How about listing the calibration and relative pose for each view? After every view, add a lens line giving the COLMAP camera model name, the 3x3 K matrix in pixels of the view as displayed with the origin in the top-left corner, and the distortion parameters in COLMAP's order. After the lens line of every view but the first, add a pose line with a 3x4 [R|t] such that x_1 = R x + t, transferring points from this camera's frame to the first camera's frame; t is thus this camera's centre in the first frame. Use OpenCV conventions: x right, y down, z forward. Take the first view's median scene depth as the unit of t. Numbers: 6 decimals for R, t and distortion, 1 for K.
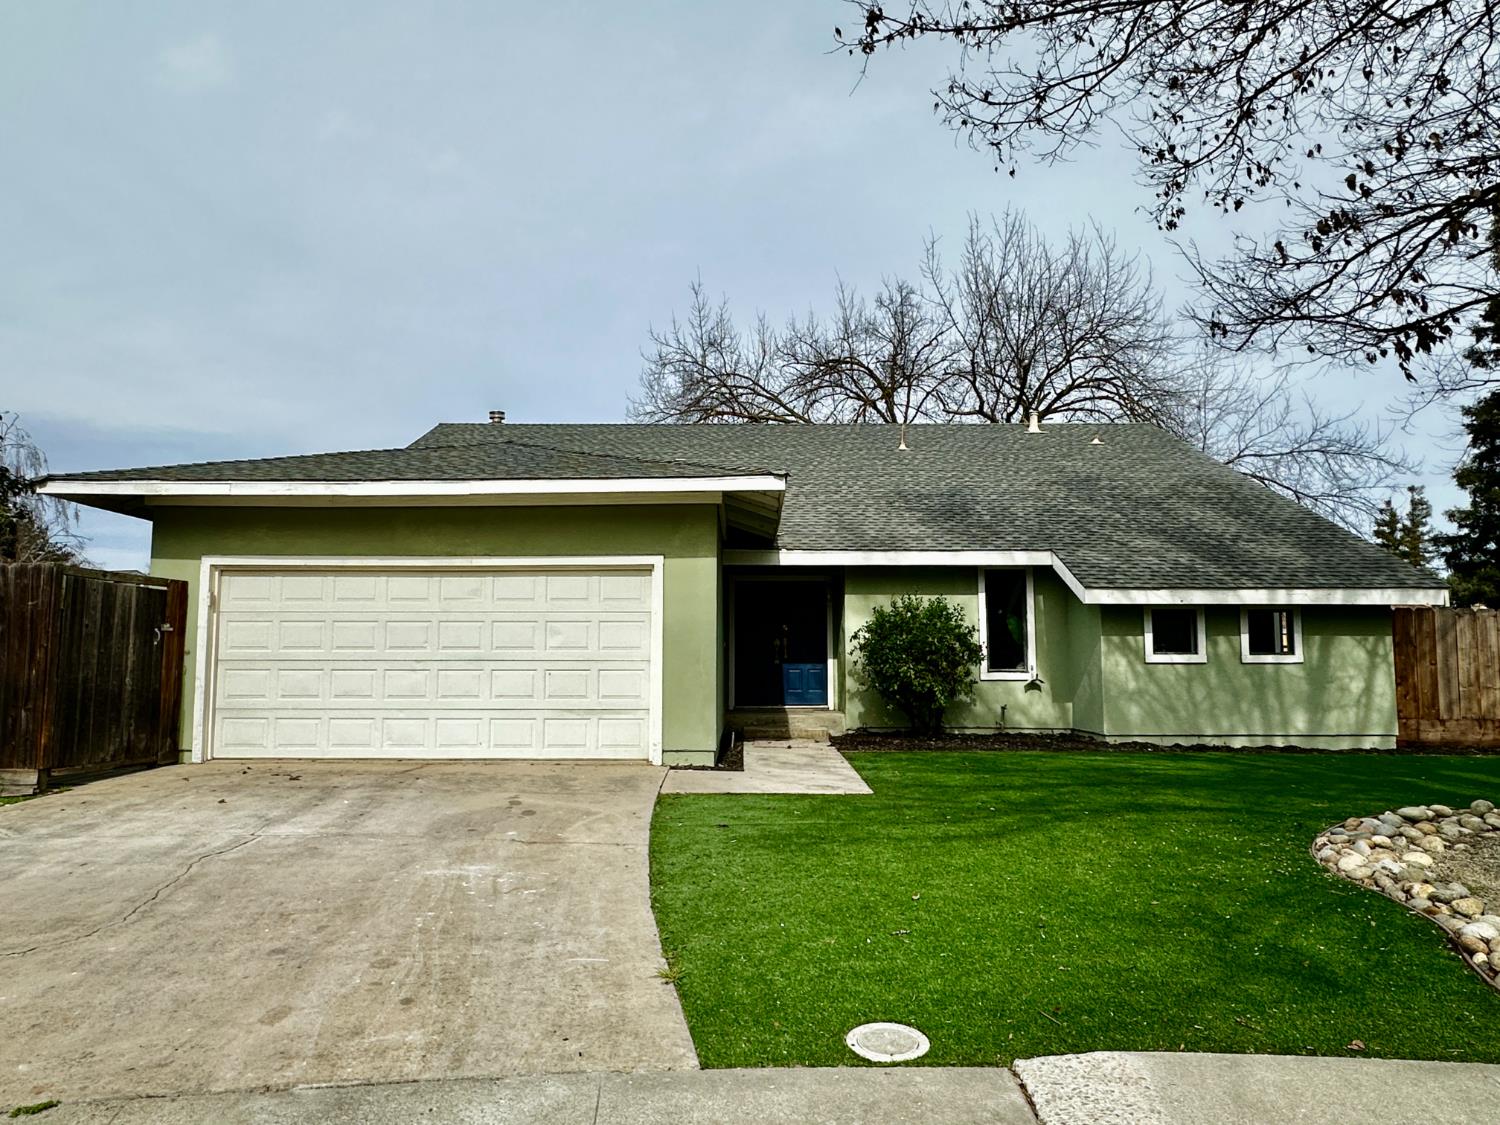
lens RADIAL K [[916.4, 0, 747.3], [0, 916.4, 564.0], [0, 0, 1]] dist [-0.003877, 0.001787]
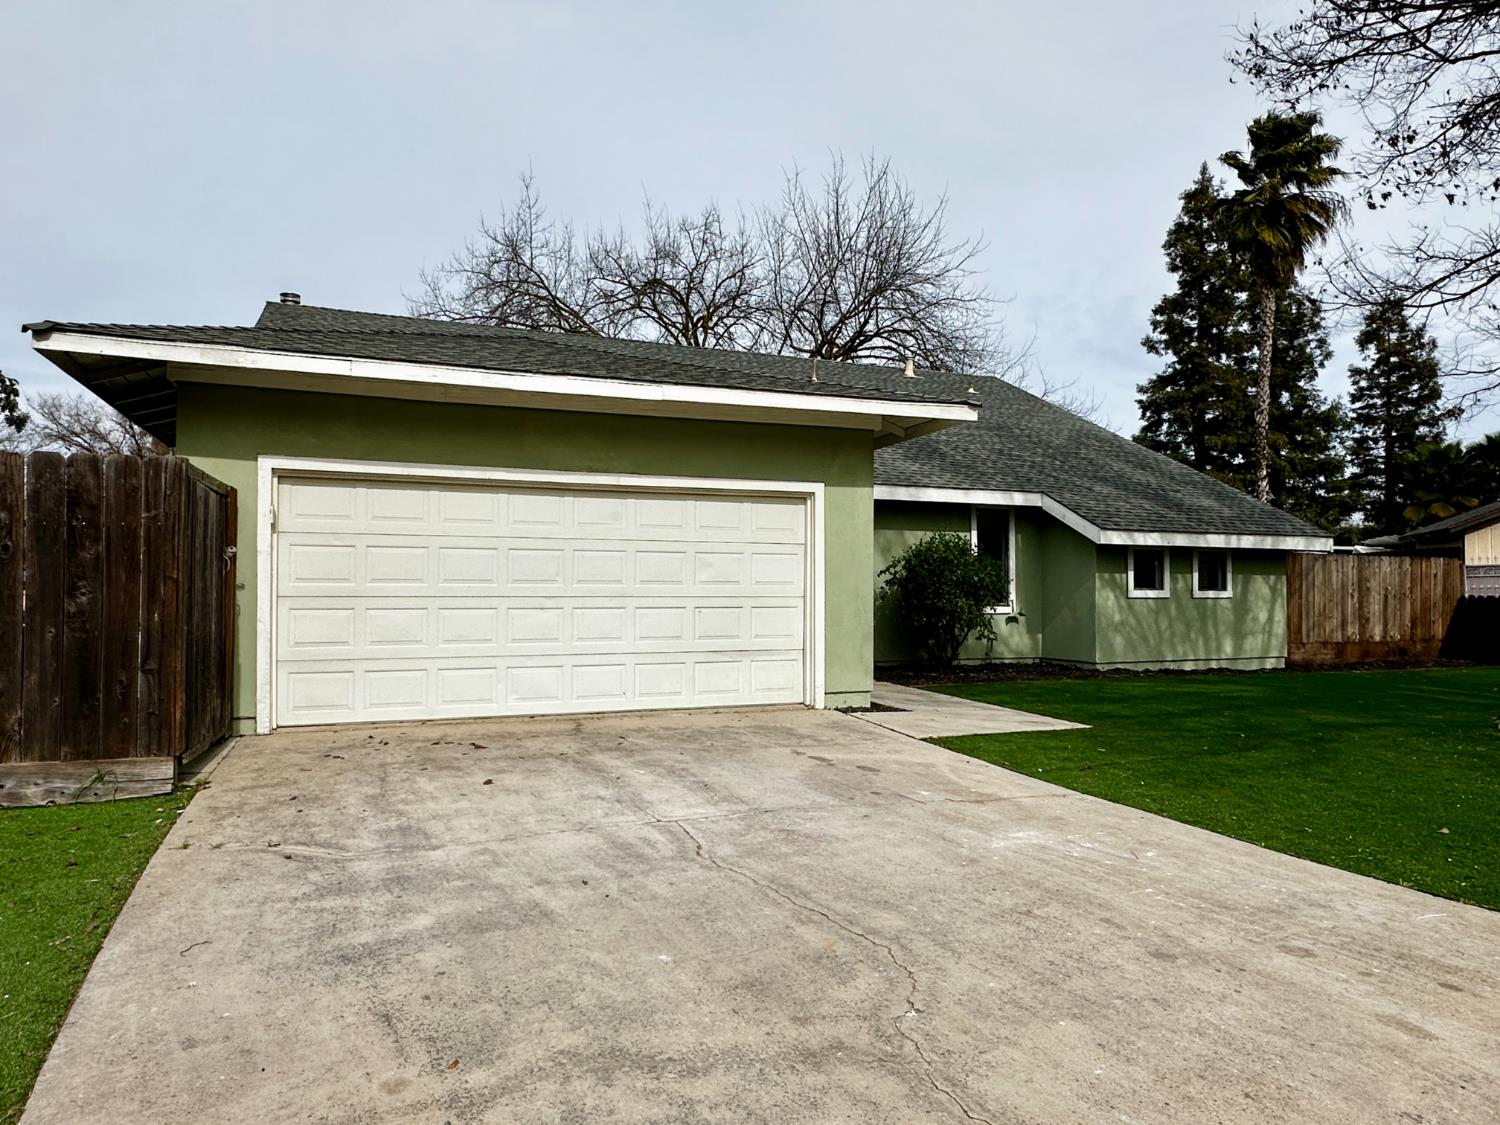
lens RADIAL K [[916.4, 0, 749.4], [0, 916.4, 560.7], [0, 0, 1]] dist [-0.003877, 0.001787]
pose [[0.930662, 0.013630, 0.365627, -0.402740], [-0.039441, 0.997220, 0.063217, 0.010878], [-0.363749, -0.073255, 0.928612, 0.137205]]
